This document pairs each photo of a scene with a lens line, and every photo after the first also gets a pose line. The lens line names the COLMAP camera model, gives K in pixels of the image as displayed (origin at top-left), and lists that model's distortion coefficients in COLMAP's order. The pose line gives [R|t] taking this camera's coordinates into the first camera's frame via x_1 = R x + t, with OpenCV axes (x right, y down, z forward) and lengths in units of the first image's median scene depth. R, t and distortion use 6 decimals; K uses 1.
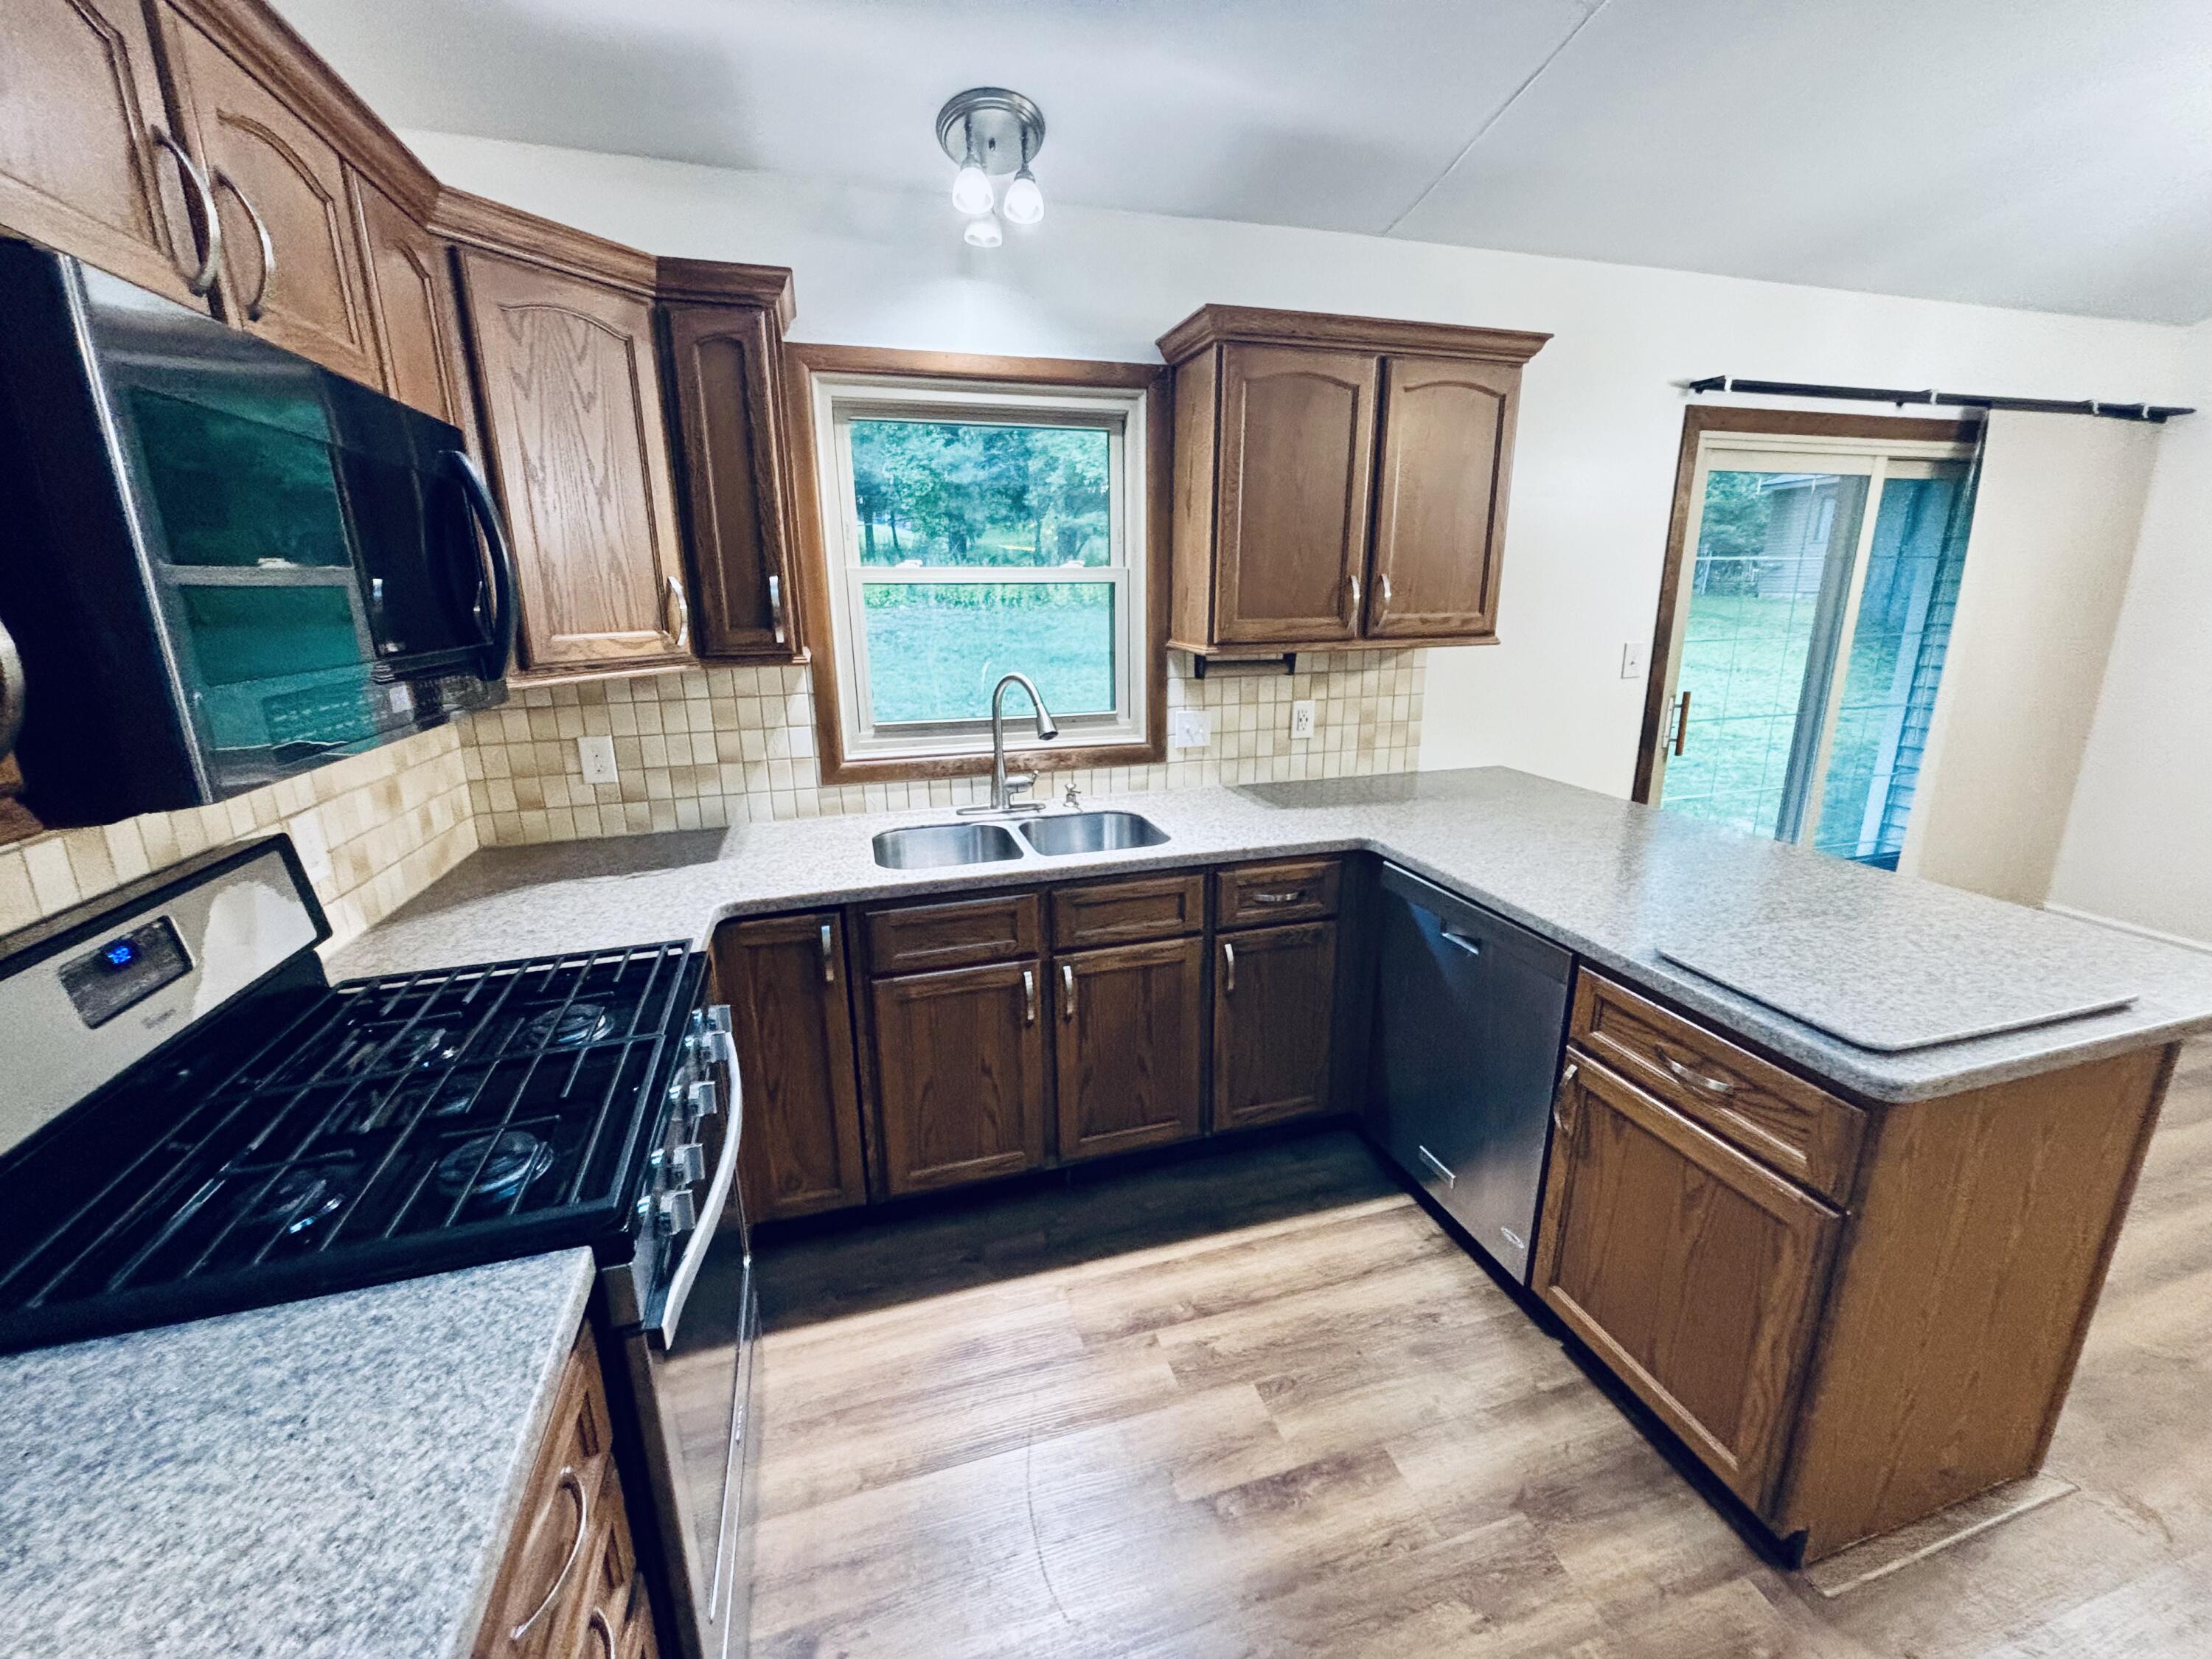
lens RADIAL K [[898.6, 0, 1102.1], [0, 898.6, 836.0], [0, 0, 1]] dist [0.004488, 0.000178]
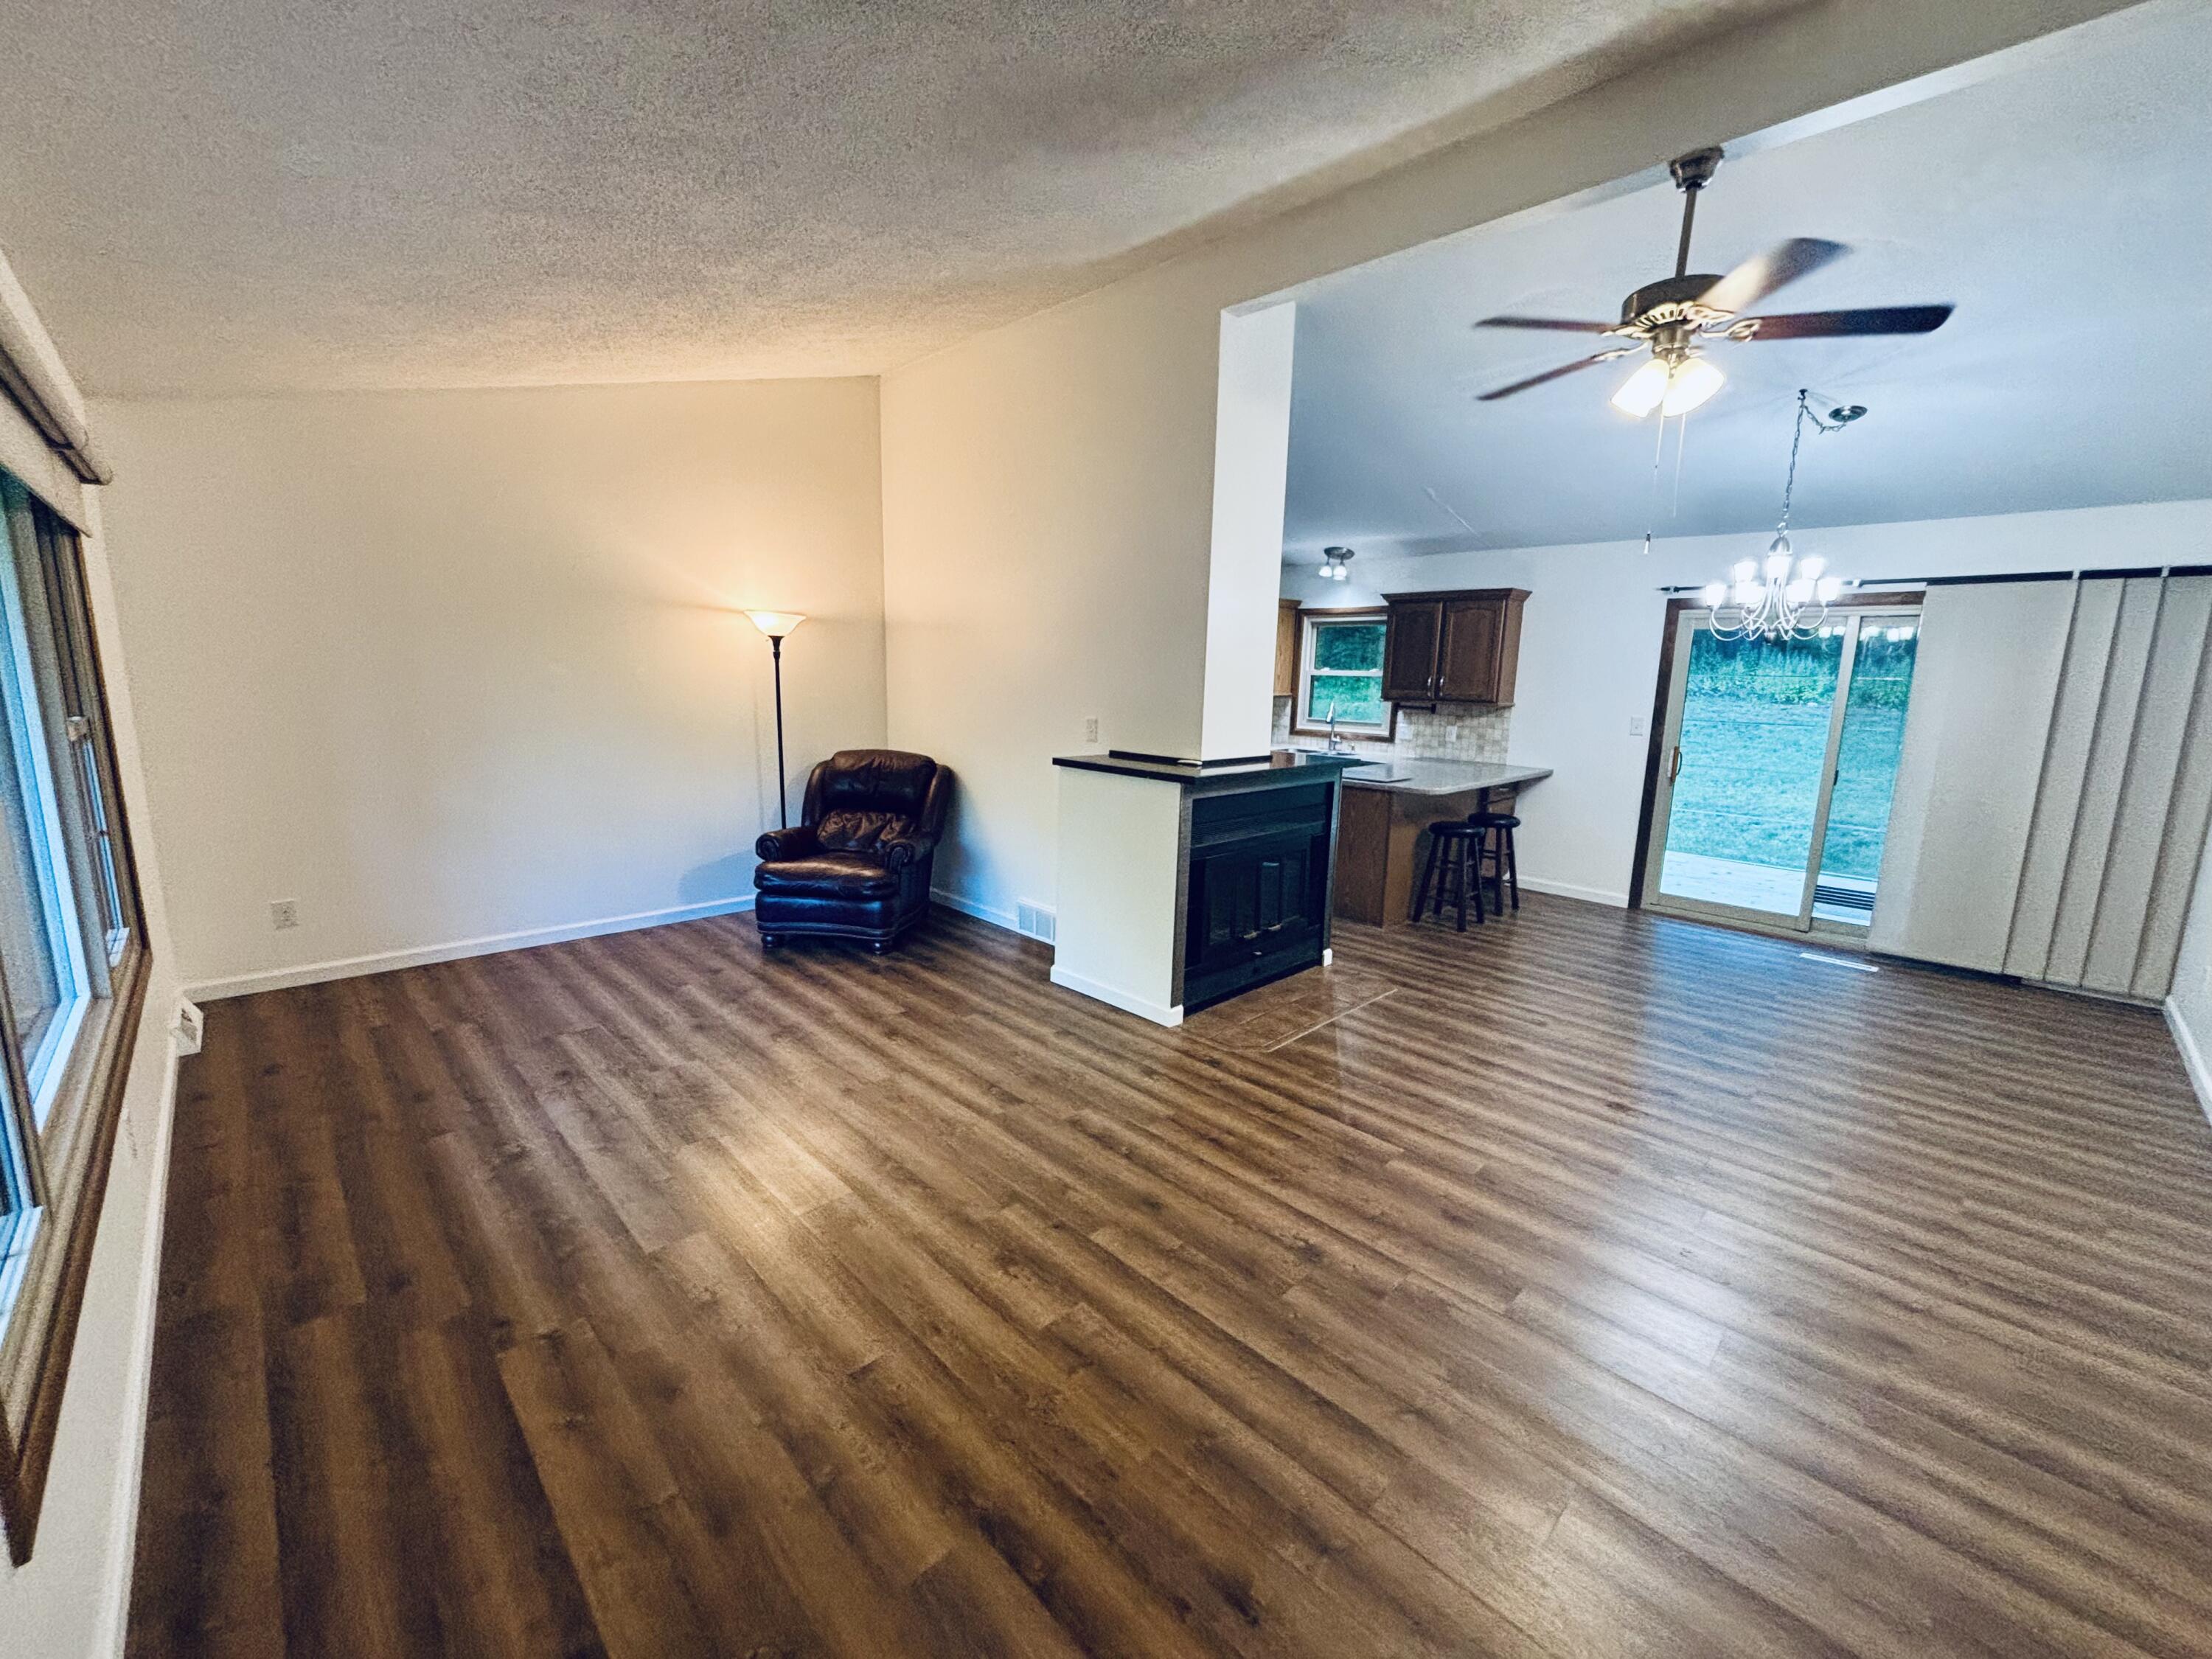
lens RADIAL K [[898.6, 0, 1102.3], [0, 898.6, 824.0], [0, 0, 1]] dist [0.004488, 0.000178]
pose [[0.467479, 0.172020, -0.867106, 2.034406], [-0.254523, 0.965539, 0.054328, 0.225767], [0.846570, 0.195302, 0.495153, -1.015662]]
